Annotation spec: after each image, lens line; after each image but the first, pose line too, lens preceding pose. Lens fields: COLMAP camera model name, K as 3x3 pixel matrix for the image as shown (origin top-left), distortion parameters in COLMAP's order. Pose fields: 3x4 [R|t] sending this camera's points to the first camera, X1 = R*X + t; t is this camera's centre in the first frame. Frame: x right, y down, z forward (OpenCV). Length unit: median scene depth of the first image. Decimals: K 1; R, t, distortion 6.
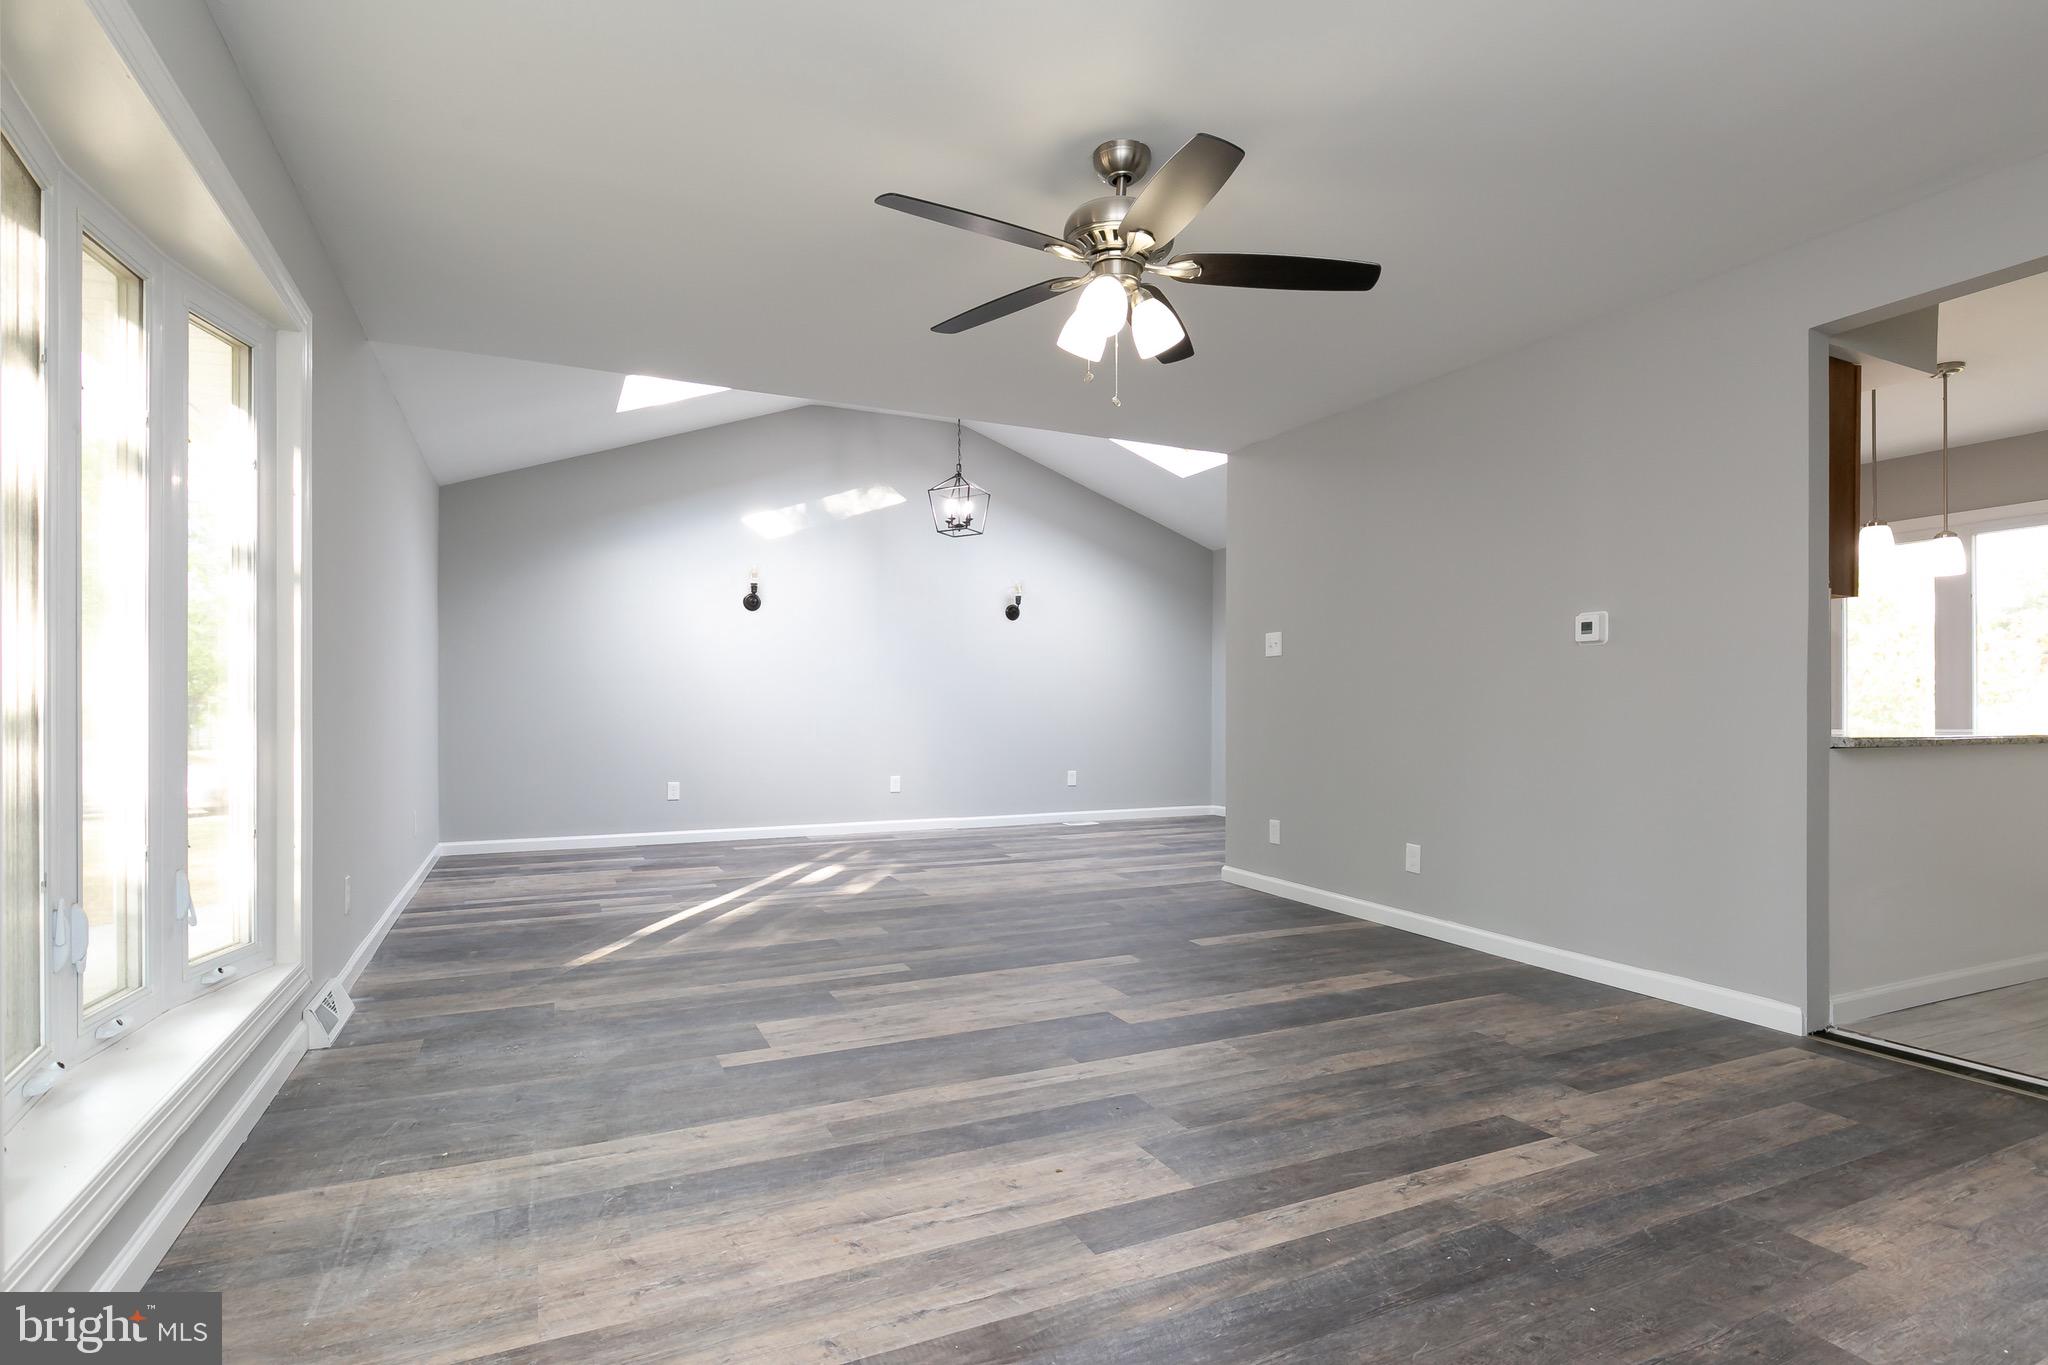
lens RADIAL K [[1025.8, 0, 1037.4], [0, 1025.8, 685.8], [0, 0, 1]] dist [-0.002364, 0.001469]
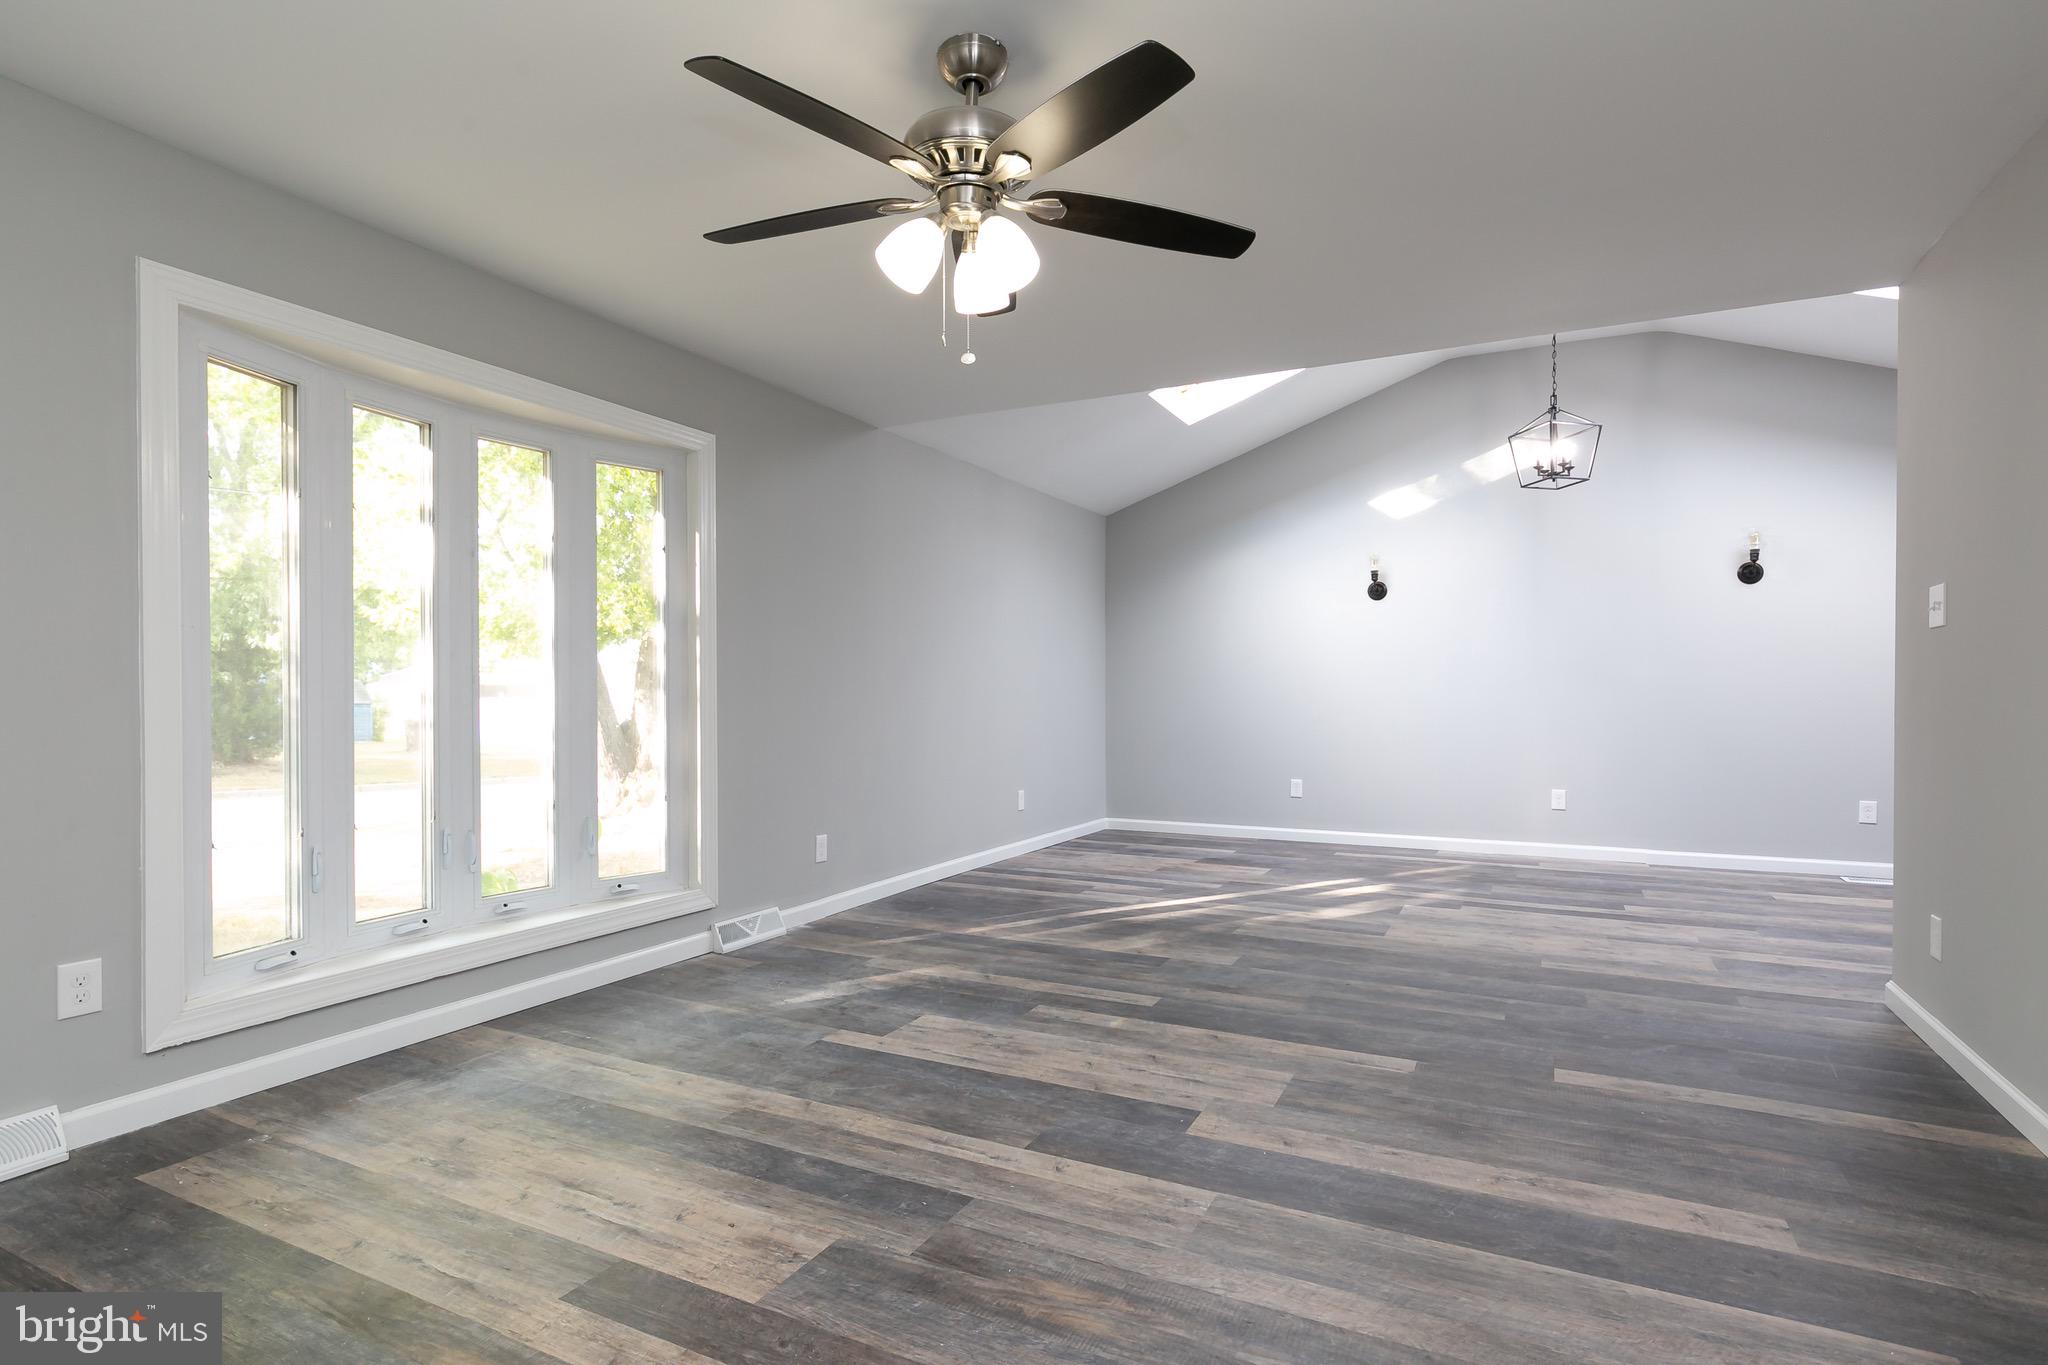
lens RADIAL K [[1025.8, 0, 1048.3], [0, 1025.8, 709.5], [0, 0, 1]] dist [-0.002364, 0.001469]
pose [[0.613267, 0.011994, -0.789785, 0.641155], [0.018119, 0.999408, 0.029246, -0.016879], [0.789668, -0.032246, 0.612686, 0.453661]]
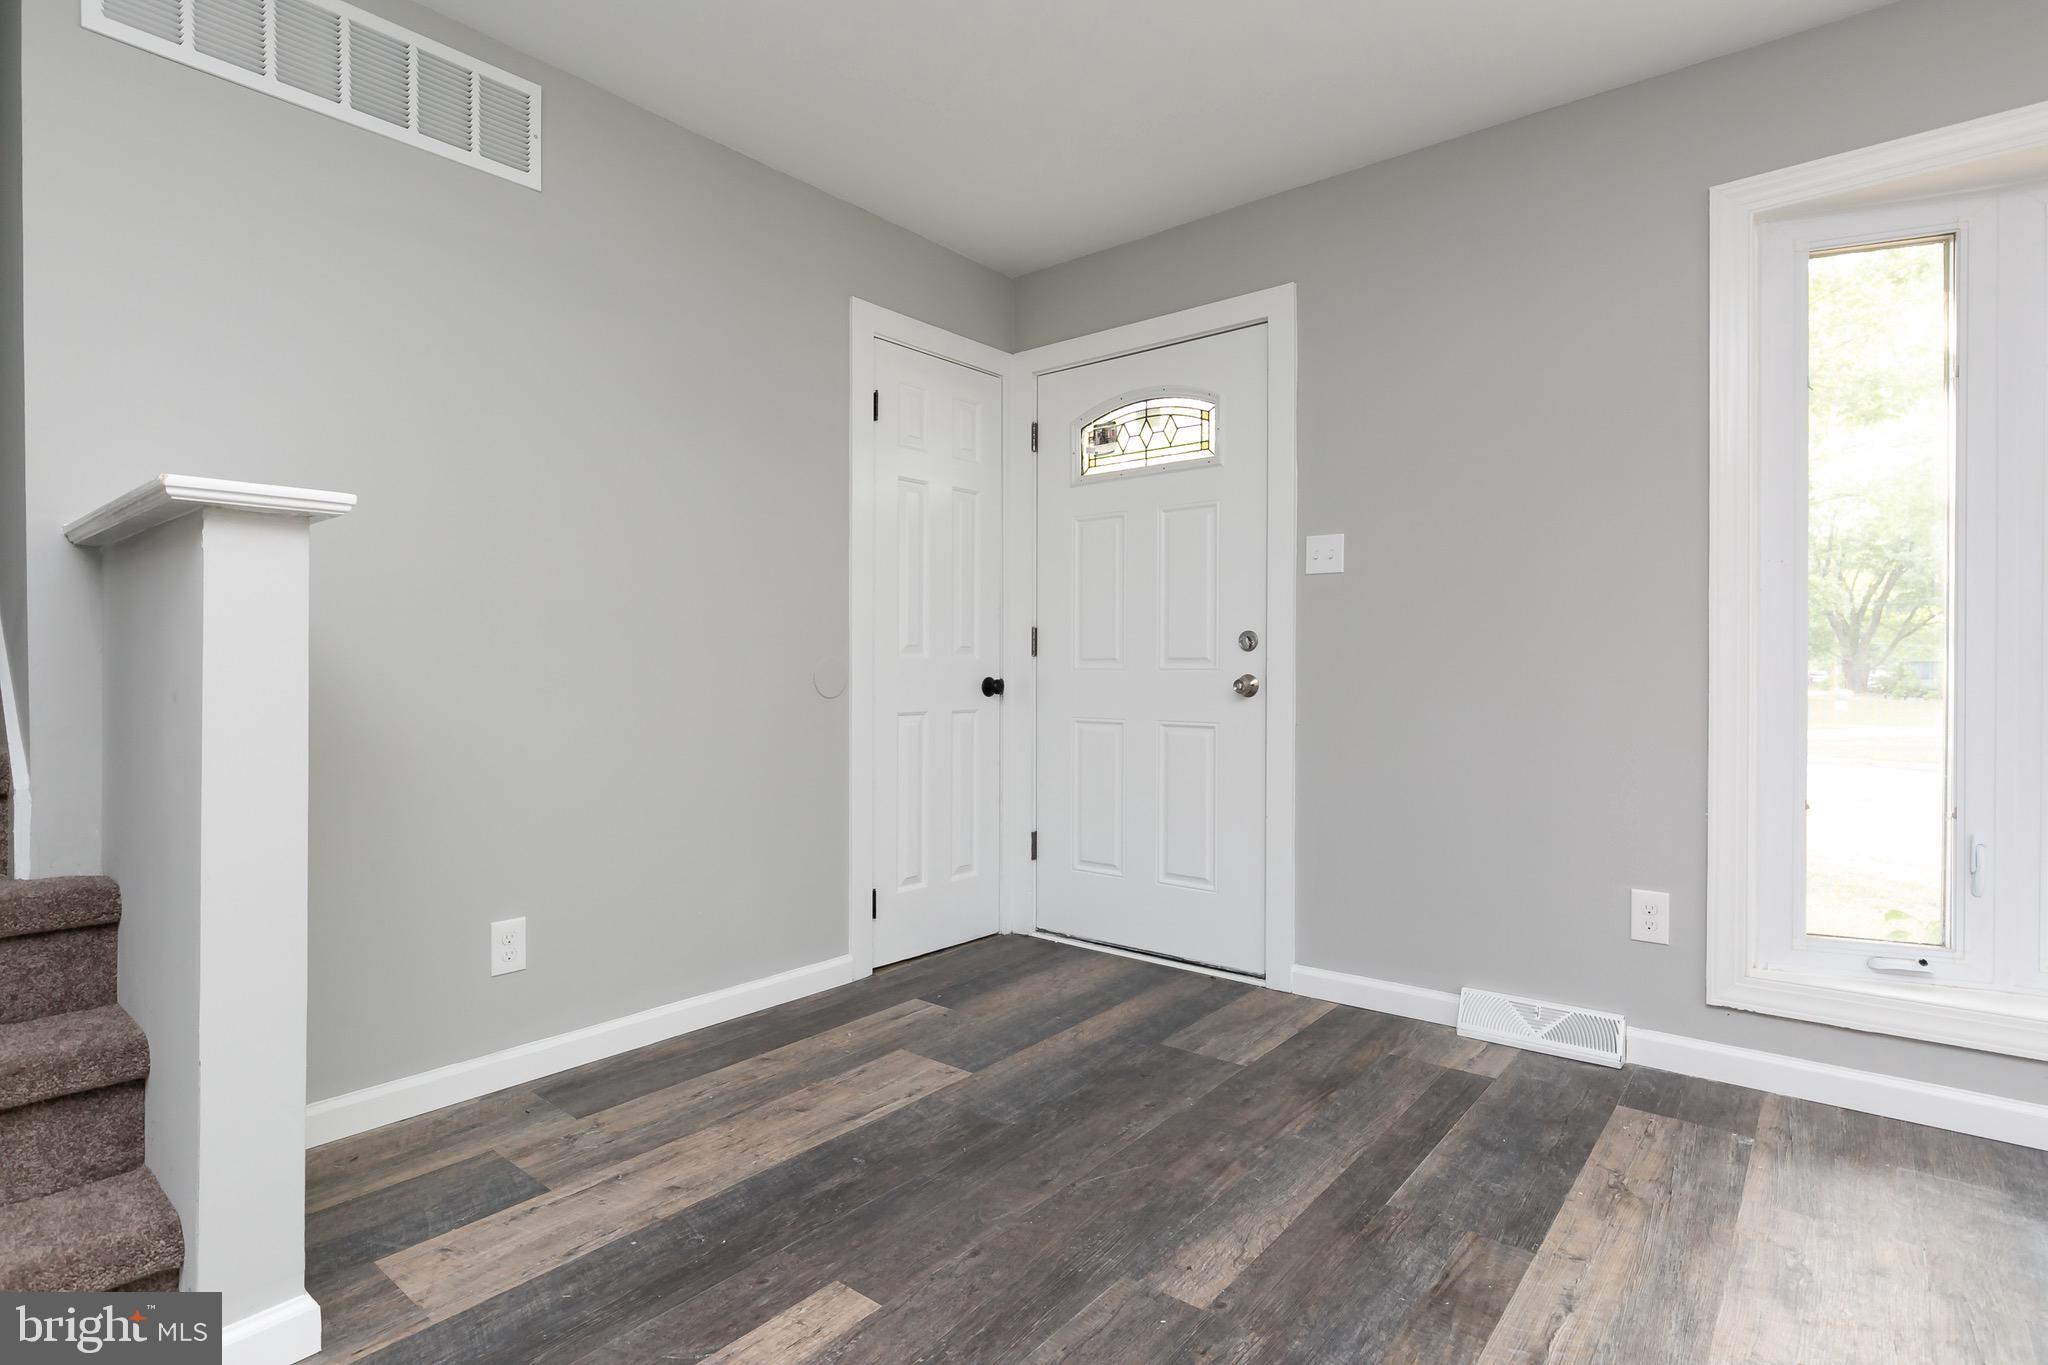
lens RADIAL K [[1025.8, 0, 1019.5], [0, 1025.8, 680.6], [0, 0, 1]] dist [-0.002364, 0.001469]
pose [[-0.911441, 0.002227, -0.411425, 0.384162], [0.007910, 0.999895, -0.012110, 0.020414], [0.411355, -0.014291, -0.911363, 0.864965]]
